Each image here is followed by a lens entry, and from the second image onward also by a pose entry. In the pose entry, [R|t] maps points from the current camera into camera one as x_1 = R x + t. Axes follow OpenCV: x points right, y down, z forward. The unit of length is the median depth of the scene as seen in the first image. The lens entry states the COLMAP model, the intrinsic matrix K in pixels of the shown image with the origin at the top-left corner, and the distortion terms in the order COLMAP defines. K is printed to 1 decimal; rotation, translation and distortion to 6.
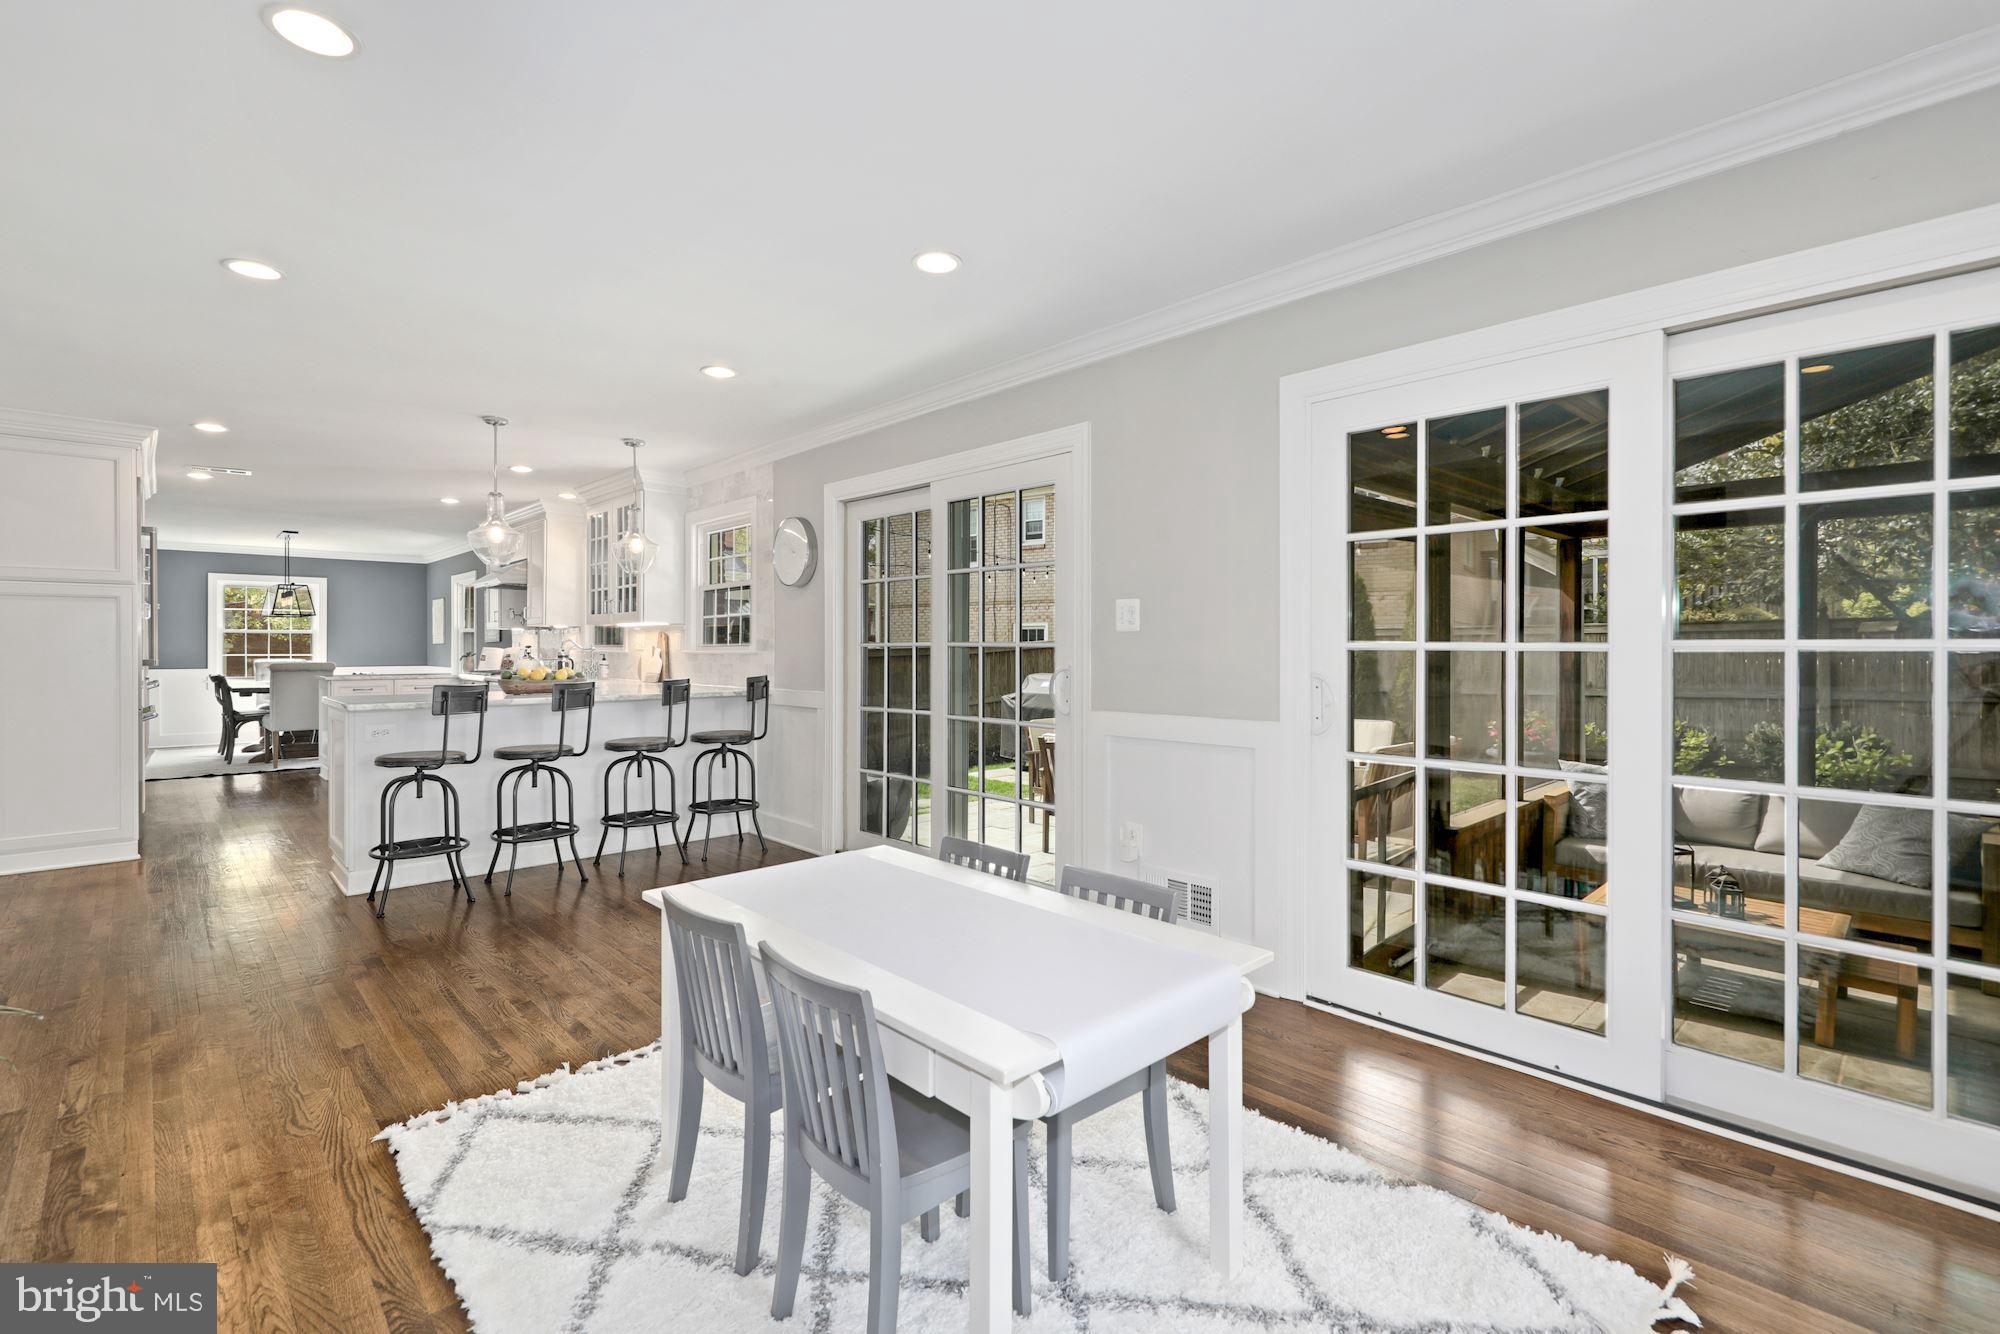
lens RADIAL K [[882.2, 0, 991.7], [0, 882.2, 655.2], [0, 0, 1]] dist [0.010334, -0.000298]
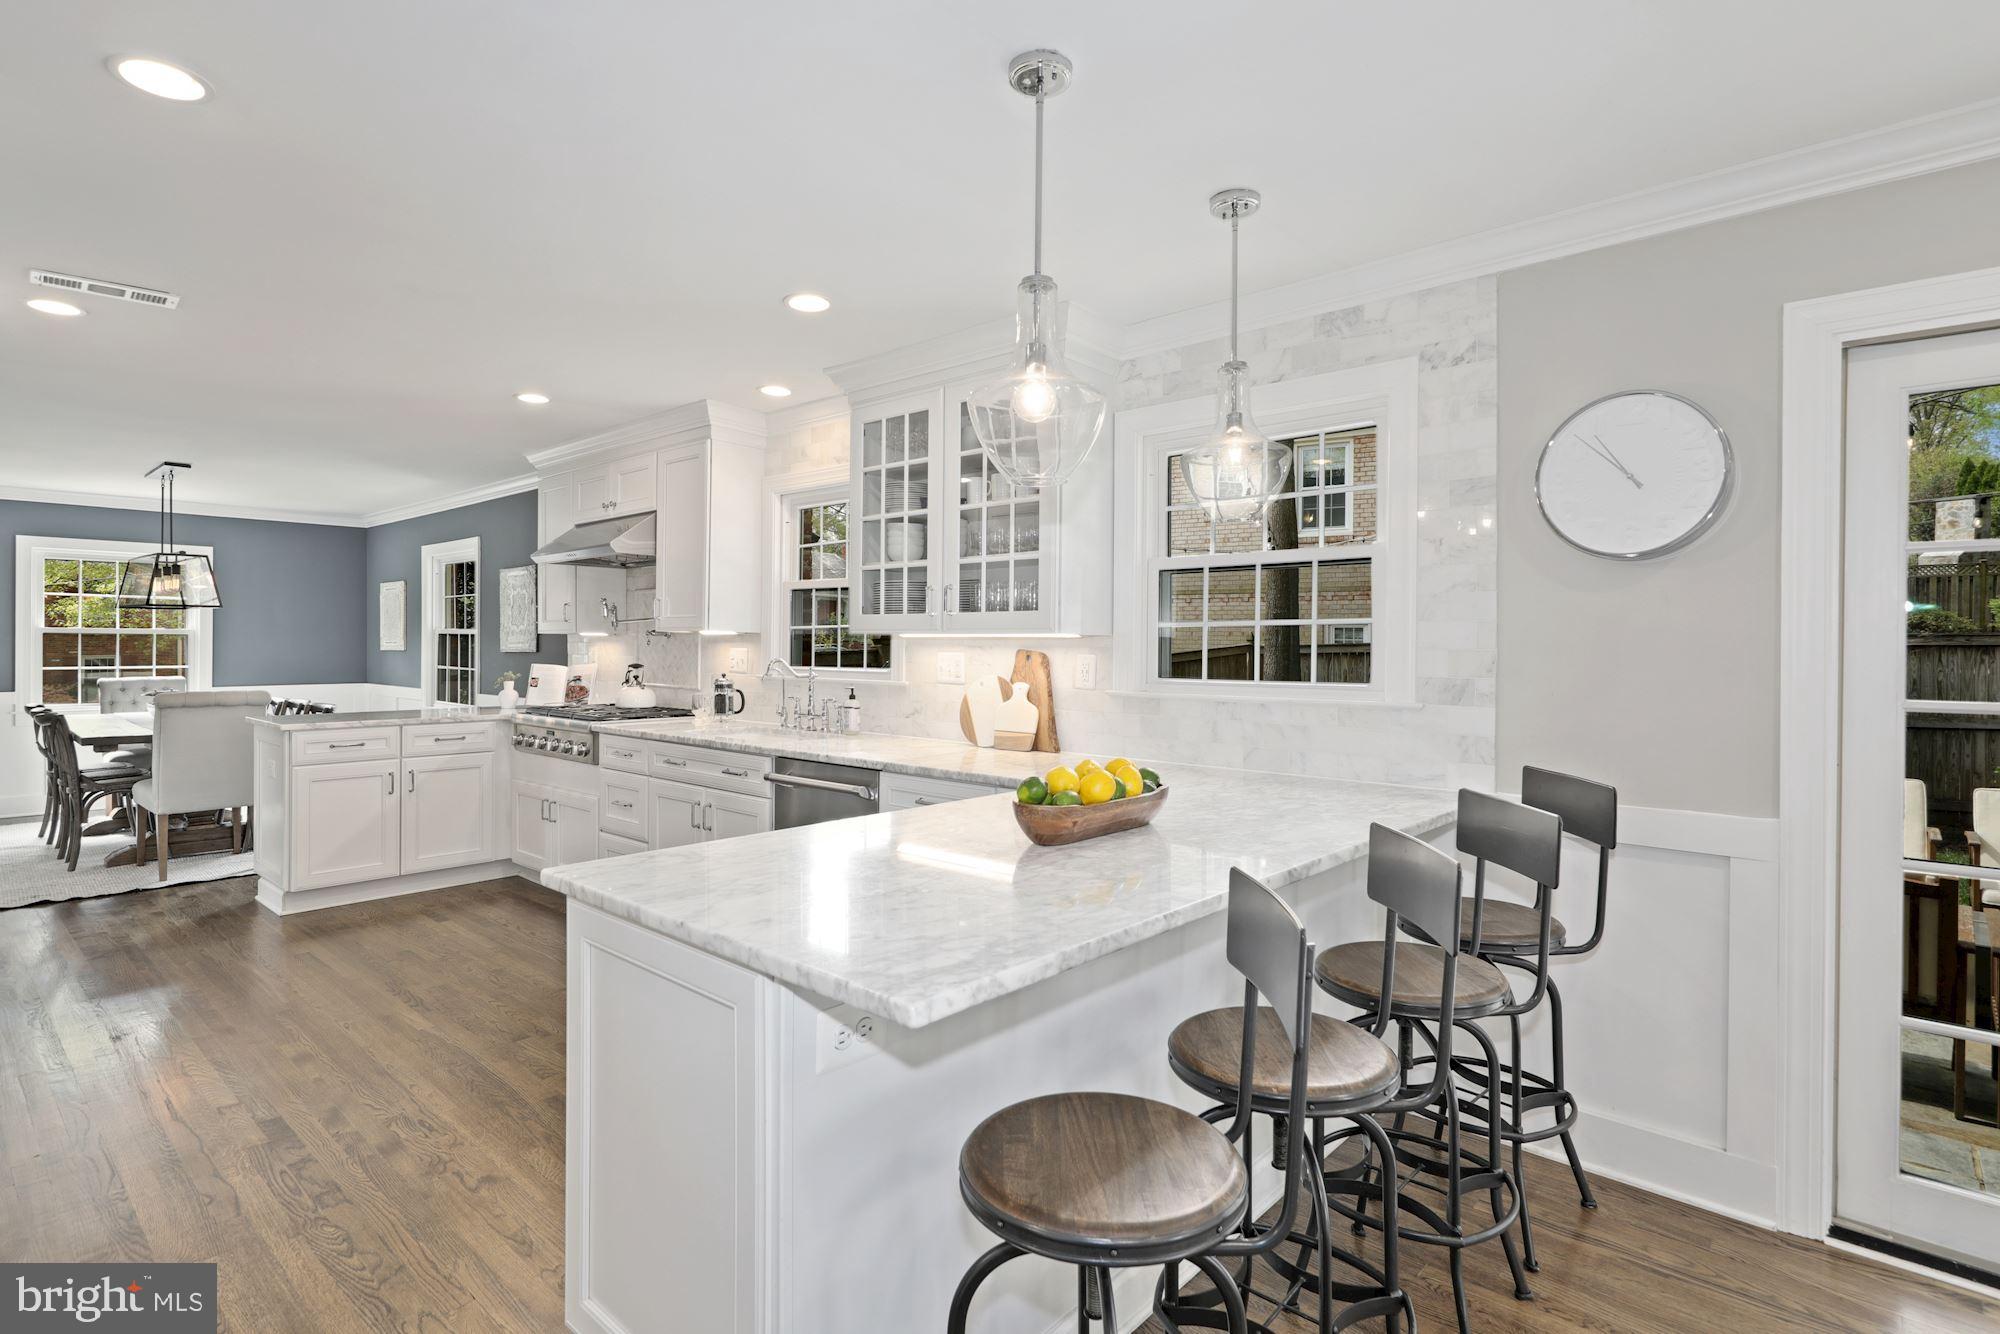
lens RADIAL K [[978.9, 0, 1005.3], [0, 978.9, 647.4], [0, 0, 1]] dist [0.001529, 0.000631]
pose [[0.996051, 0.005490, 0.088618, -0.314091], [-0.004975, 0.999969, -0.006030, -0.017423], [-0.088648, 0.005565, 0.996047, 0.316498]]
